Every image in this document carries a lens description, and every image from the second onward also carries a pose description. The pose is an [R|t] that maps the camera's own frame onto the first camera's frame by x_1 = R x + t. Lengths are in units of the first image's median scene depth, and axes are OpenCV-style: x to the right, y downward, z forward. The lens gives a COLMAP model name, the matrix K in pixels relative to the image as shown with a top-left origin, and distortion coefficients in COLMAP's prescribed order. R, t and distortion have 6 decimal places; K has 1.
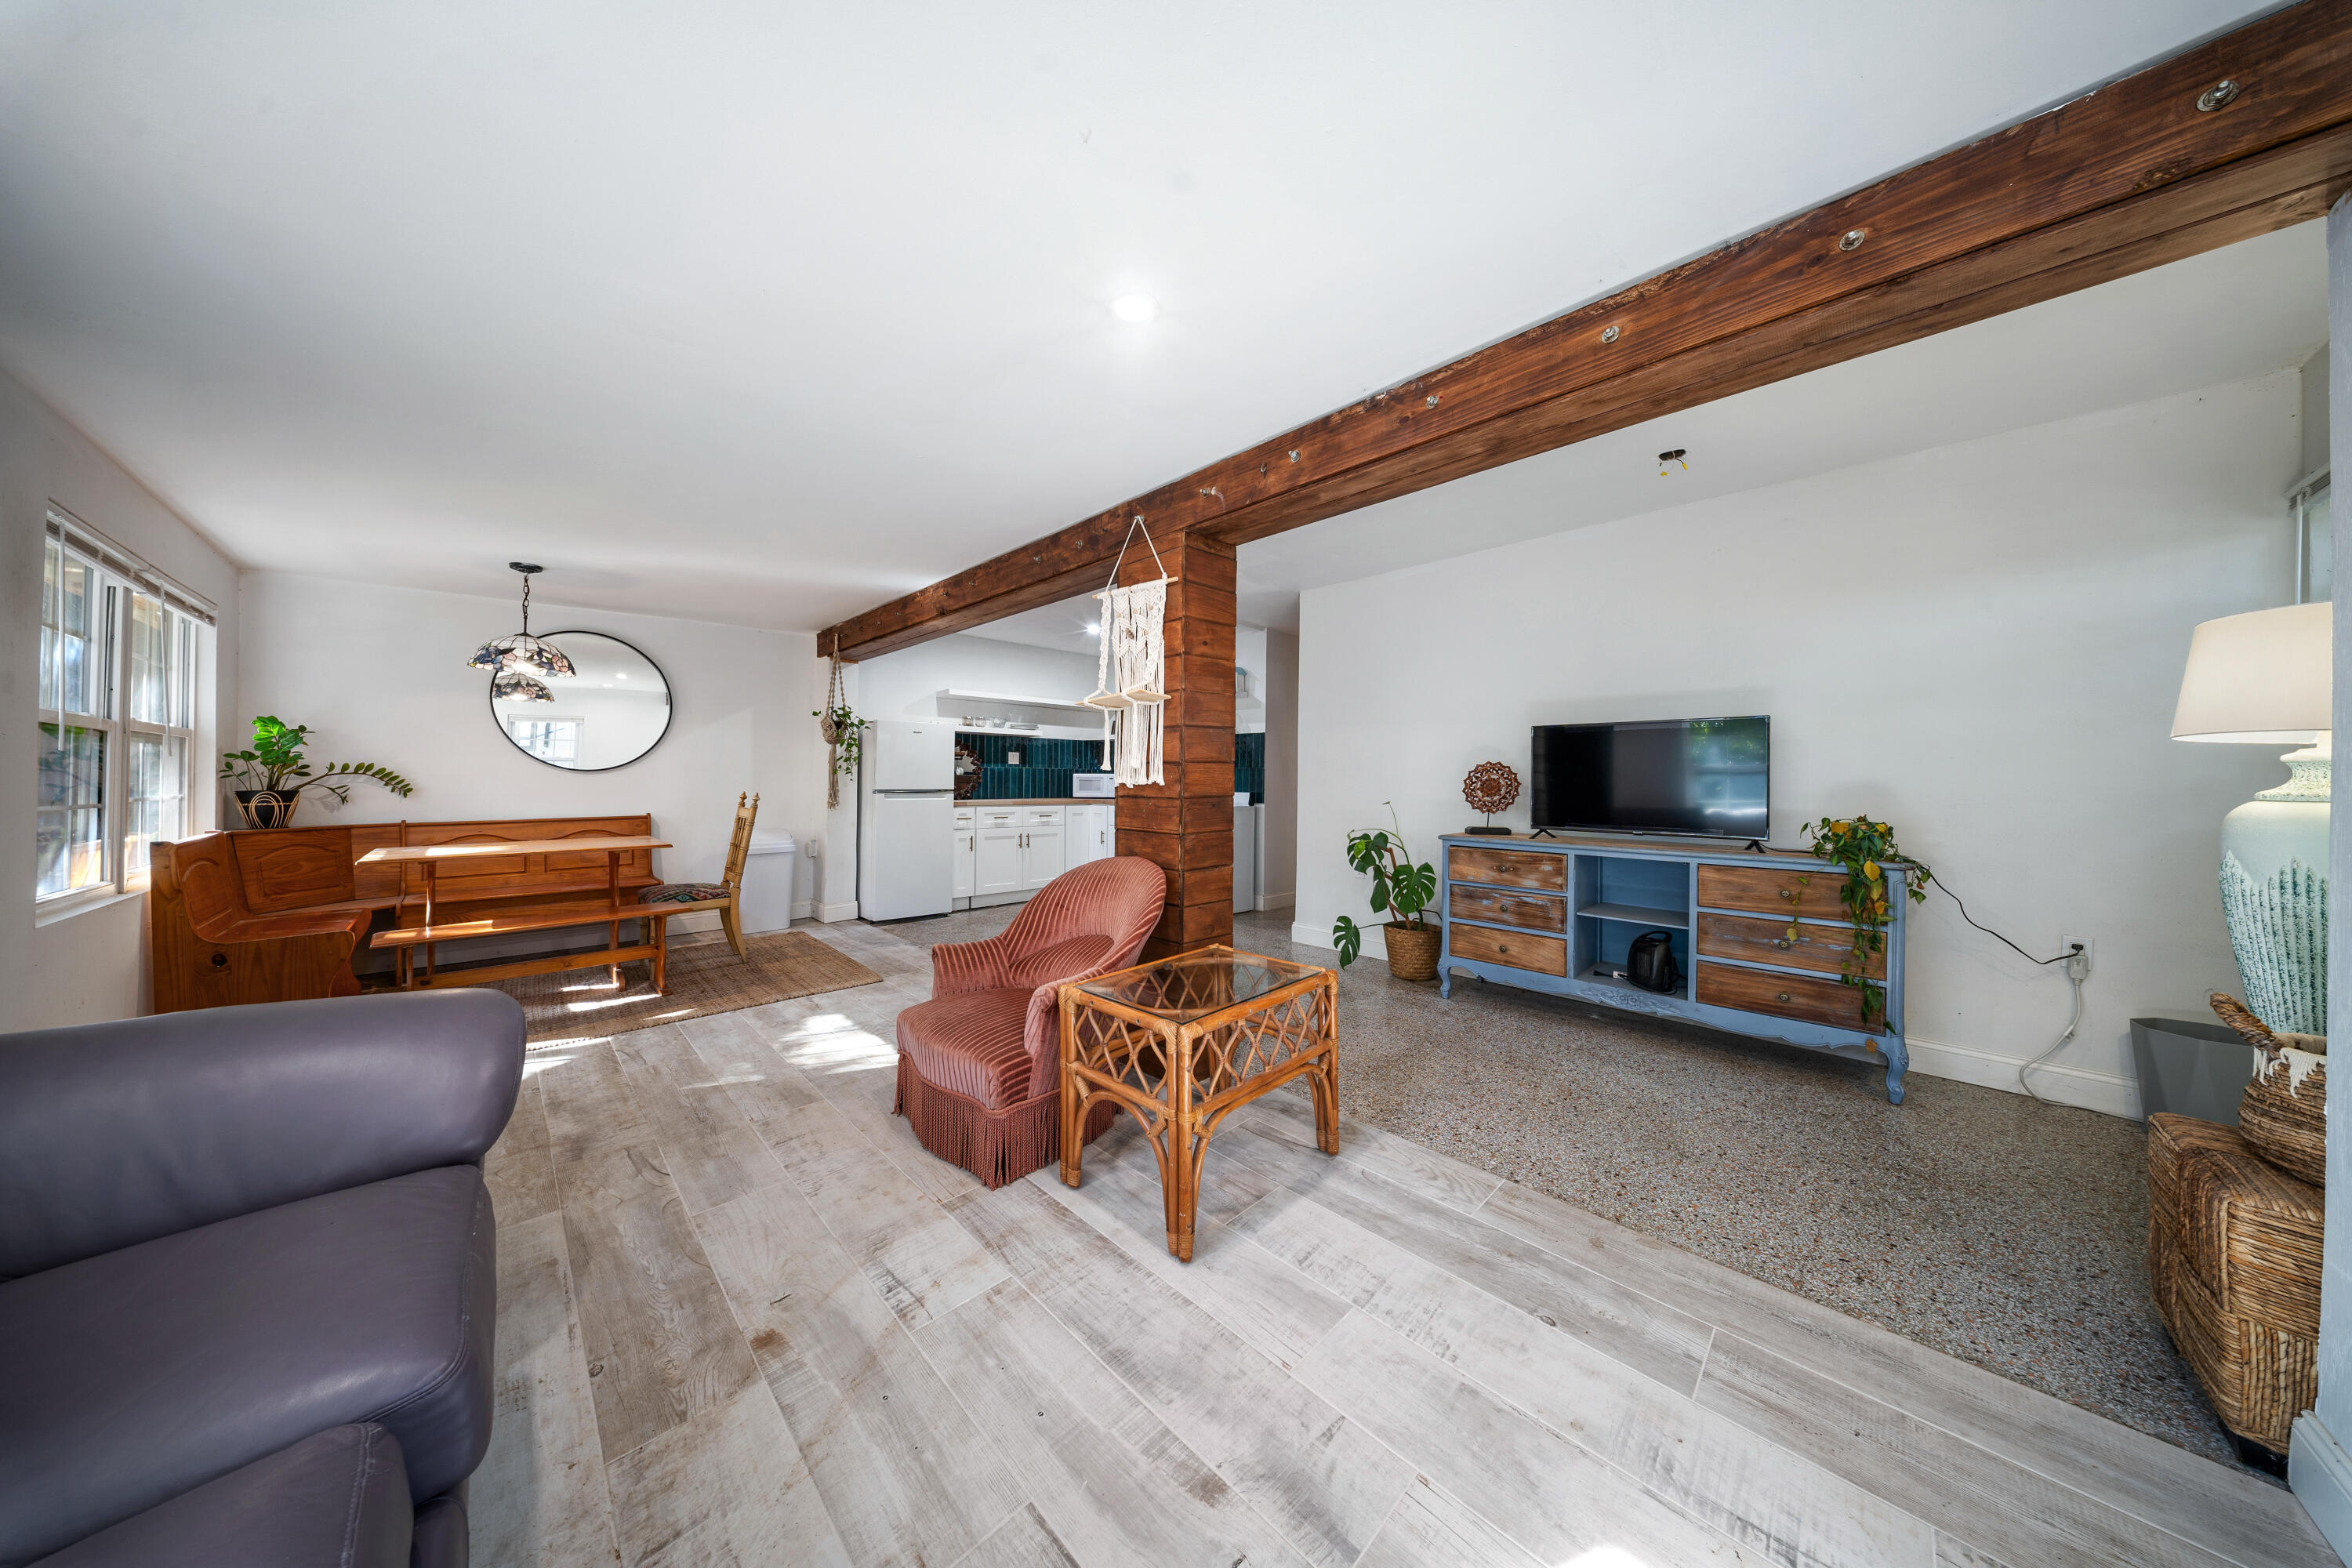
lens RADIAL K [[693.8, 0, 1167.5], [0, 693.8, 774.7], [0, 0, 1]] dist [-0.000922, -0.000156]
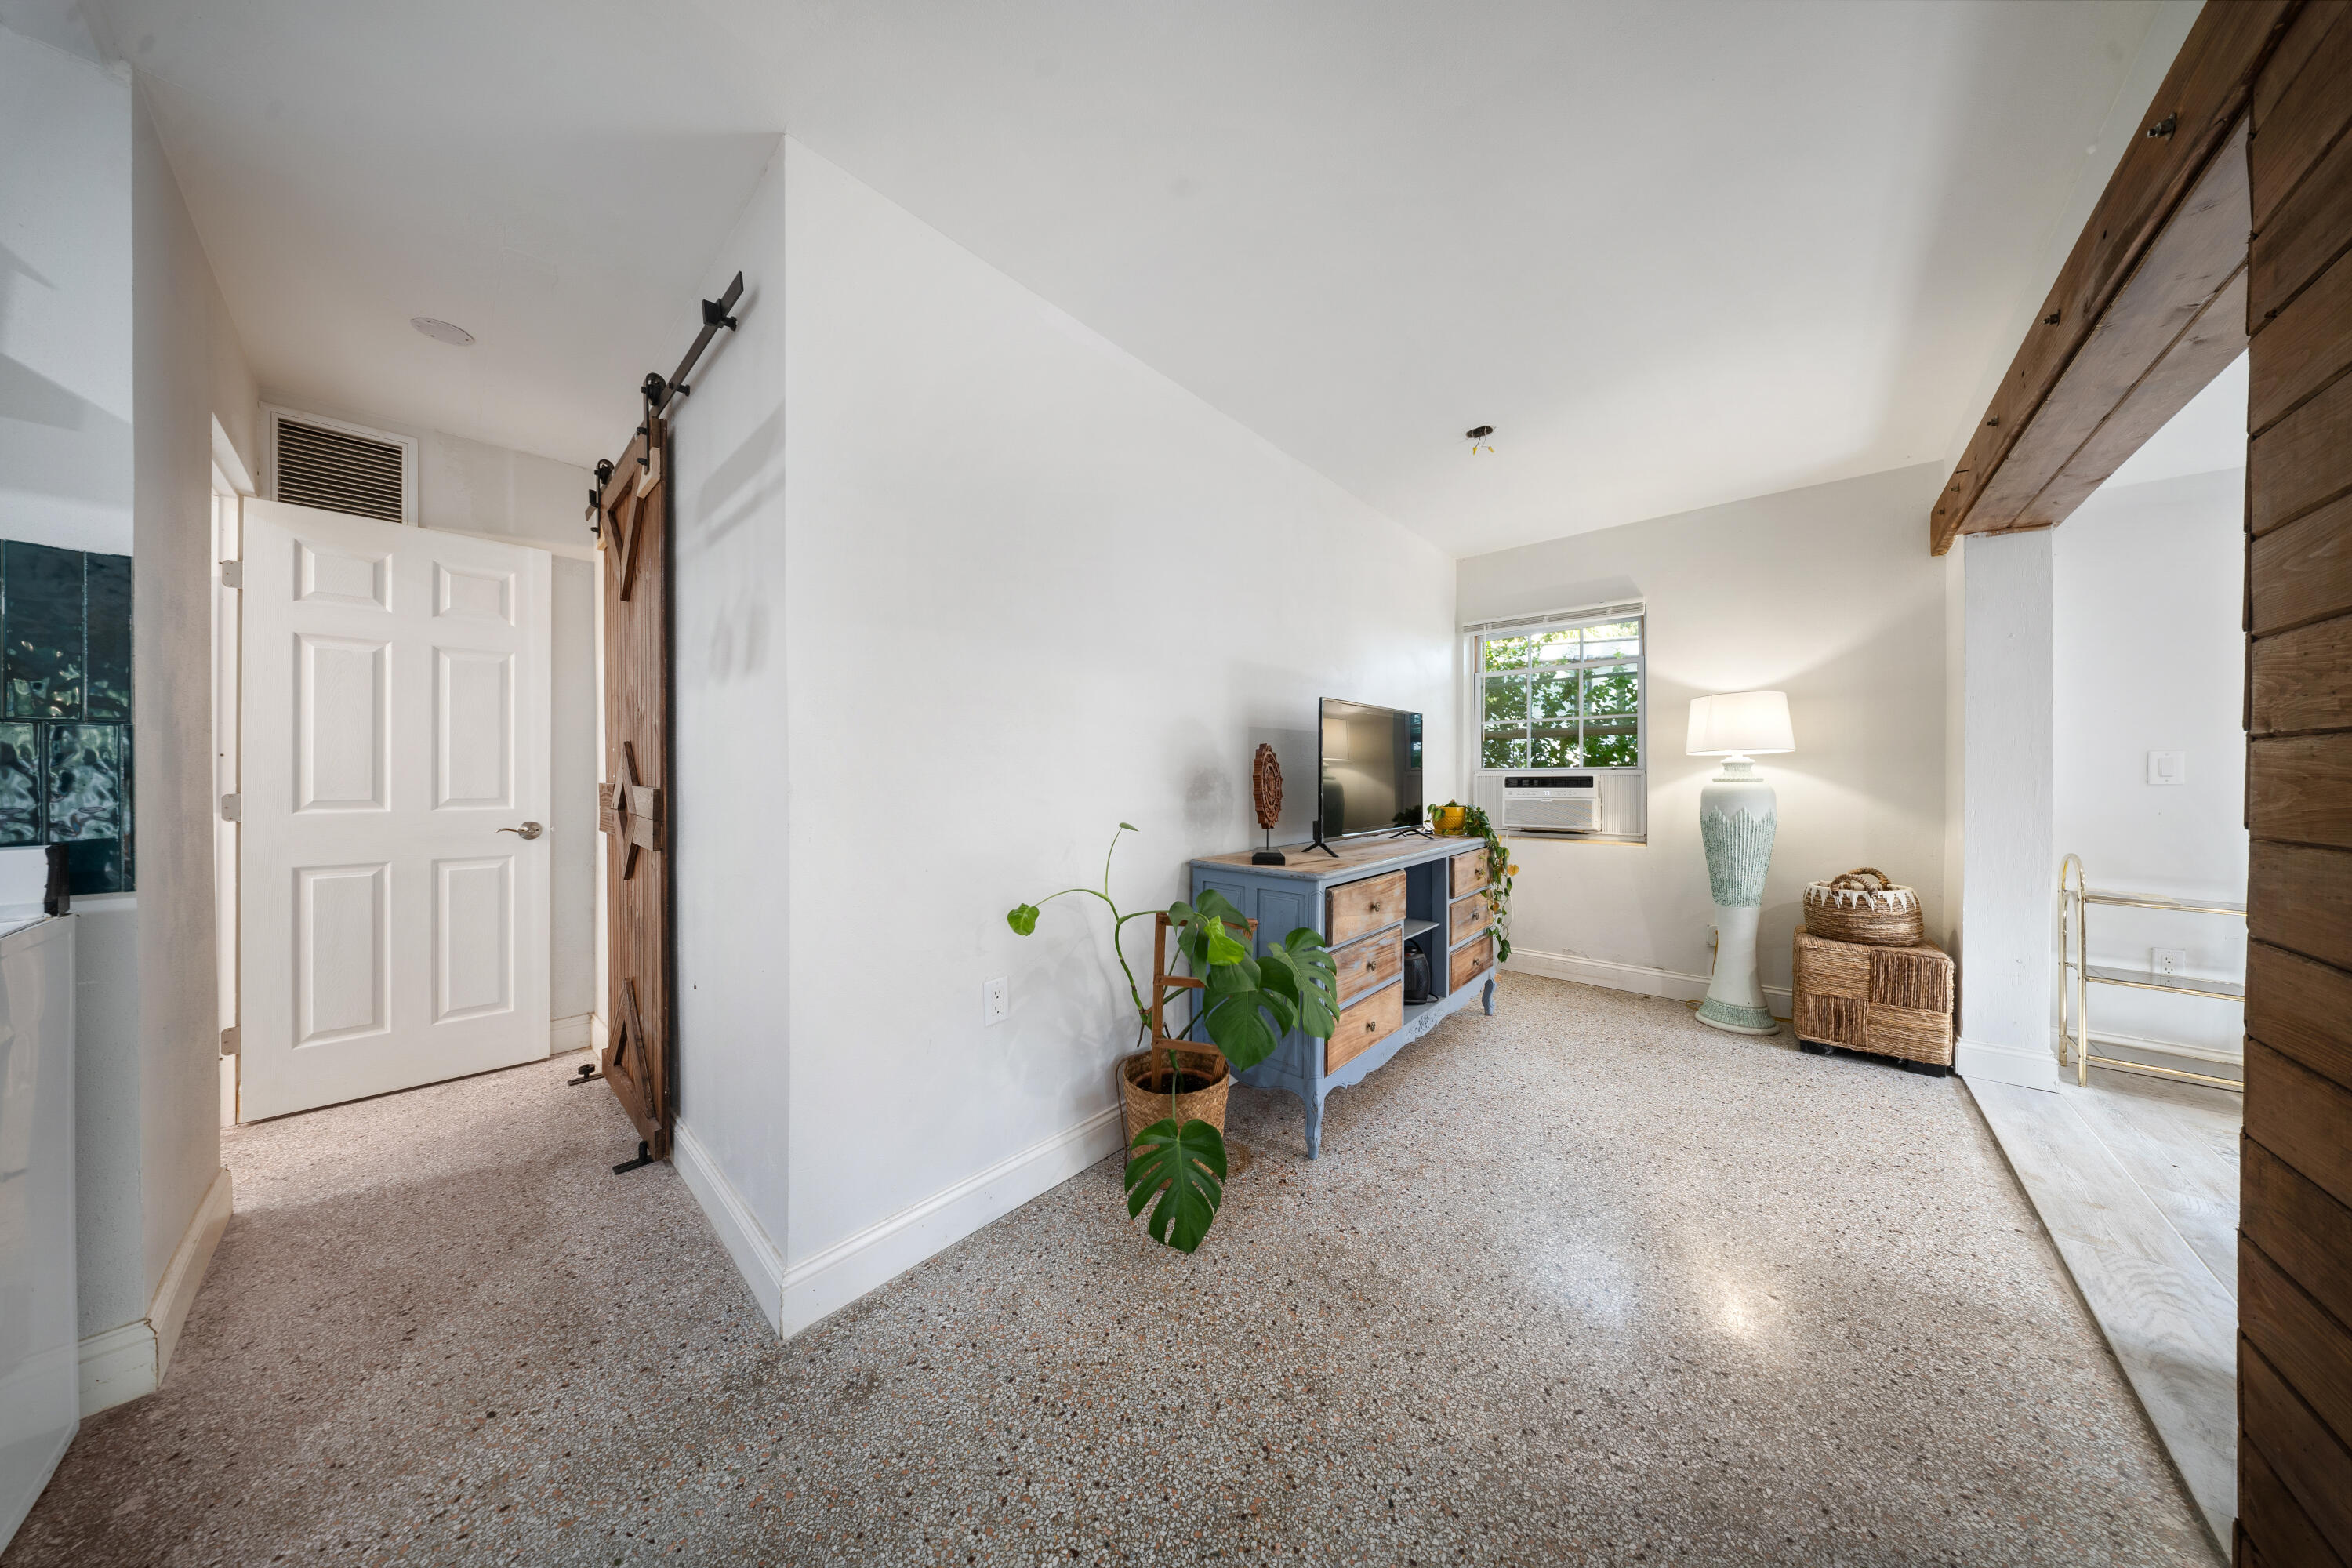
lens RADIAL K [[693.8, 0, 1167.5], [0, 693.8, 774.7], [0, 0, 1]] dist [-0.000922, -0.000156]
pose [[-0.067369, -0.010906, 0.997669, -0.163105], [-0.005568, 0.999929, 0.010554, 0.002633], [-0.997713, -0.004844, -0.067425, 1.201178]]
